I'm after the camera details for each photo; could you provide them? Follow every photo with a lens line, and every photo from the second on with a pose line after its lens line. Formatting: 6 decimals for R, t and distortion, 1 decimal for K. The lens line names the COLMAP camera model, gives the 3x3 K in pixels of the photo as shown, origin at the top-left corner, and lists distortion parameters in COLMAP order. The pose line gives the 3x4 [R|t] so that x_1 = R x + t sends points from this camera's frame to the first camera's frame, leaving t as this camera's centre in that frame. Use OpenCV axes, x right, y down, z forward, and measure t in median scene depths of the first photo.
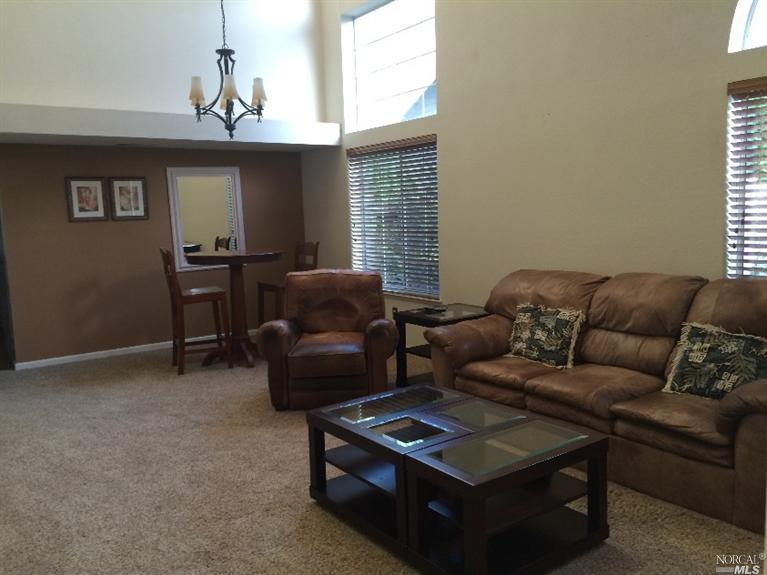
lens RADIAL K [[666.2, 0, 383.5], [0, 666.2, 287.5], [0, 0, 1]] dist [0.052986, 0.000019]
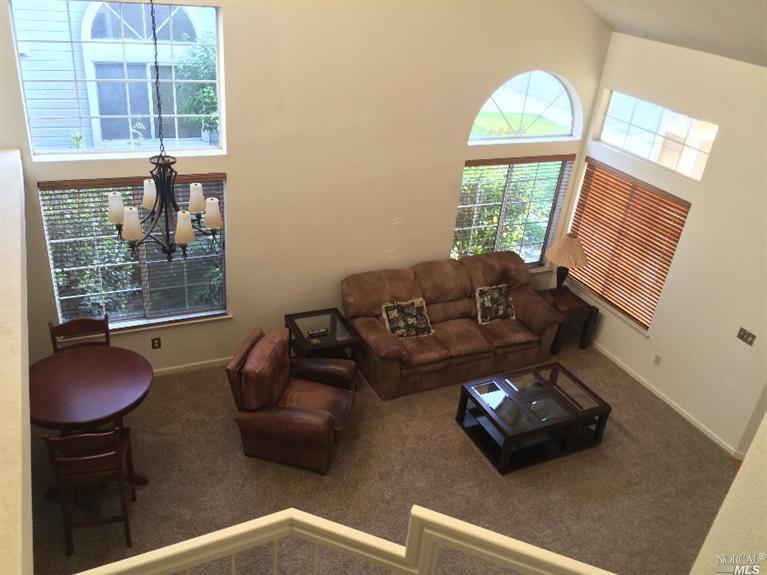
lens RADIAL K [[666.2, 0, 383.5], [0, 666.2, 287.5], [0, 0, 1]] dist [0.052986, 0.000019]
pose [[0.189039, -0.427815, 0.883877, -1.318537], [0.013695, 0.901167, 0.433255, -0.789419], [-0.981874, -0.069797, 0.176215, 0.874057]]
